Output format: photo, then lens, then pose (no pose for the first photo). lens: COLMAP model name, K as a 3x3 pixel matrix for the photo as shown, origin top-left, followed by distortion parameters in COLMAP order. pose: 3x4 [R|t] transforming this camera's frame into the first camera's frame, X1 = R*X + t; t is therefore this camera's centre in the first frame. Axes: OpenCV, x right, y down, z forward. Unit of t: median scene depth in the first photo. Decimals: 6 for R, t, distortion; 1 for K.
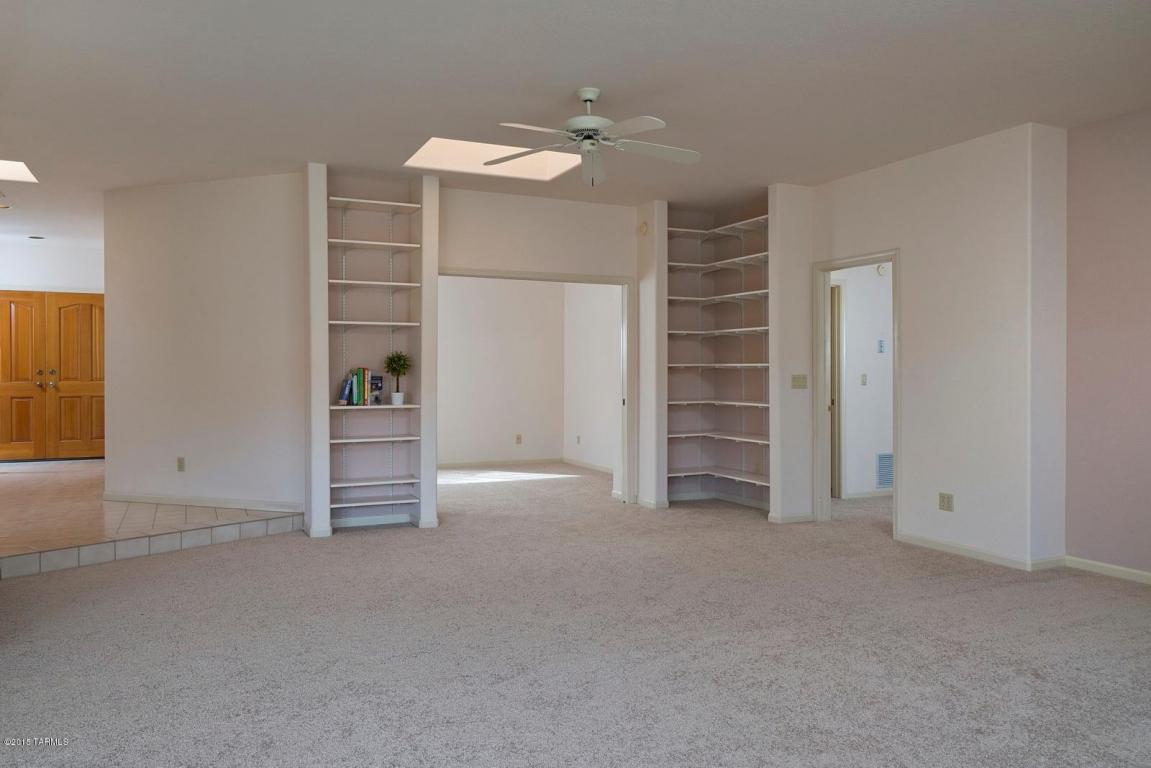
lens RADIAL K [[819.4, 0, 575.8], [0, 819.4, 383.2], [0, 0, 1]] dist [0.000899, 0.000581]
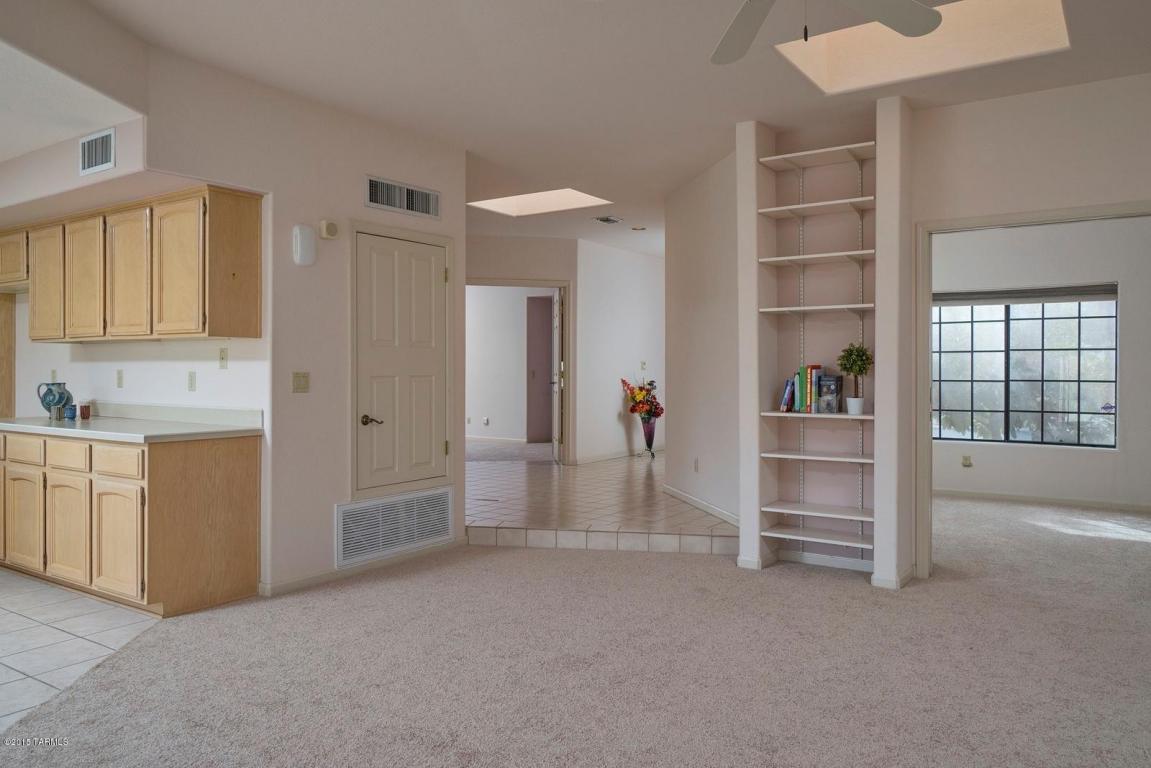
lens RADIAL K [[819.4, 0, 575.9], [0, 819.4, 377.5], [0, 0, 1]] dist [0.000899, 0.000581]
pose [[0.512198, 0.008924, -0.858821, 0.305840], [-0.011731, 0.999925, 0.003394, -0.007250], [0.858787, 0.008337, 0.512264, 0.406273]]
